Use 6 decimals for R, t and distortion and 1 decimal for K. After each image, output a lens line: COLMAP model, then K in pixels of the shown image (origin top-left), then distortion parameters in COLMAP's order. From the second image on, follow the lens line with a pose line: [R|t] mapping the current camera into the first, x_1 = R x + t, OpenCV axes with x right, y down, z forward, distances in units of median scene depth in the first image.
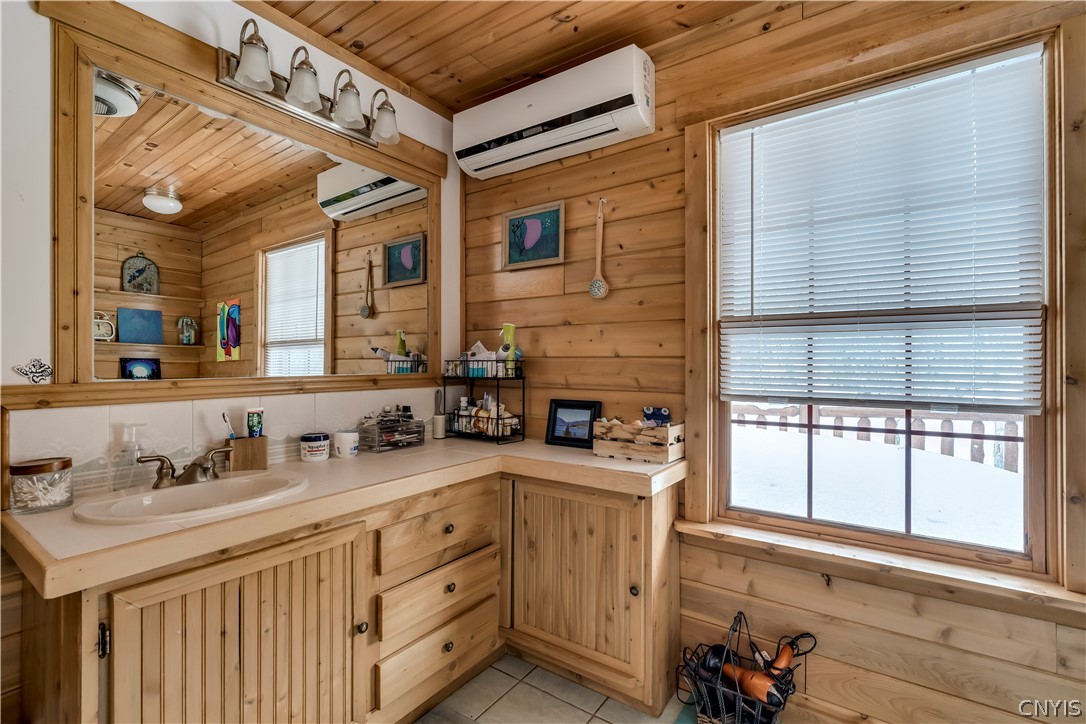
lens RADIAL K [[490.6, 0, 544.2], [0, 490.6, 363.2], [0, 0, 1]] dist [-0.009527, 0.003546]
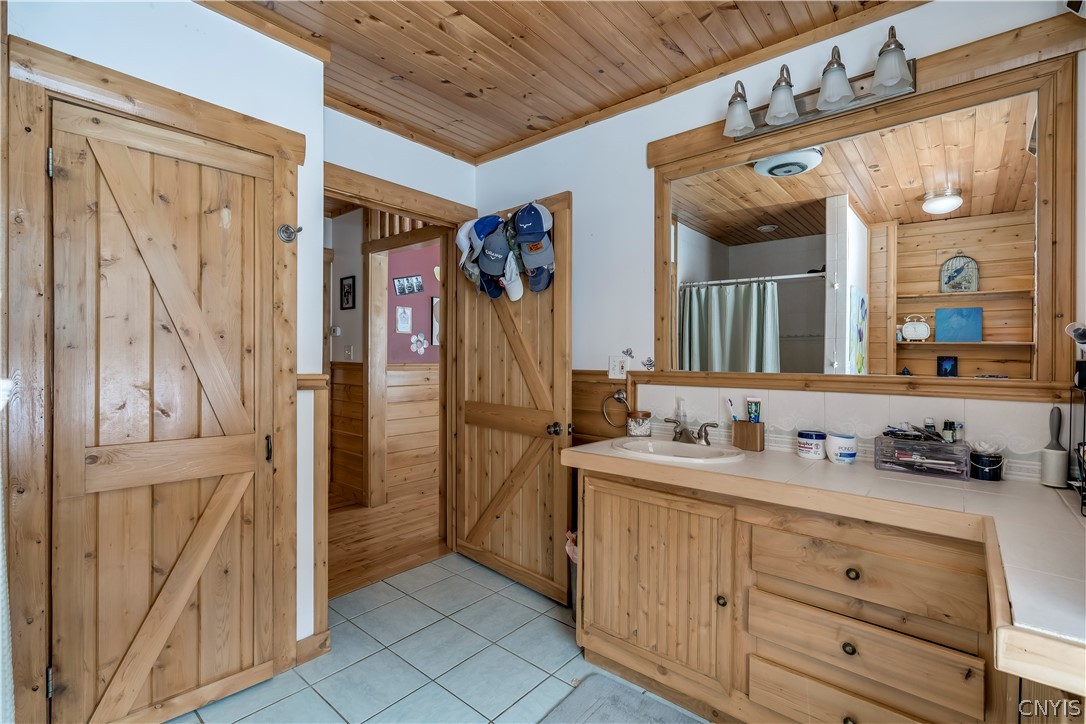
lens RADIAL K [[490.6, 0, 544.8], [0, 490.6, 357.6], [0, 0, 1]] dist [-0.009527, 0.003546]
pose [[-0.086292, 0.001633, -0.996269, 0.525749], [-0.009039, 0.999956, 0.002422, -0.005451], [0.996229, 0.009214, -0.086273, 0.476731]]
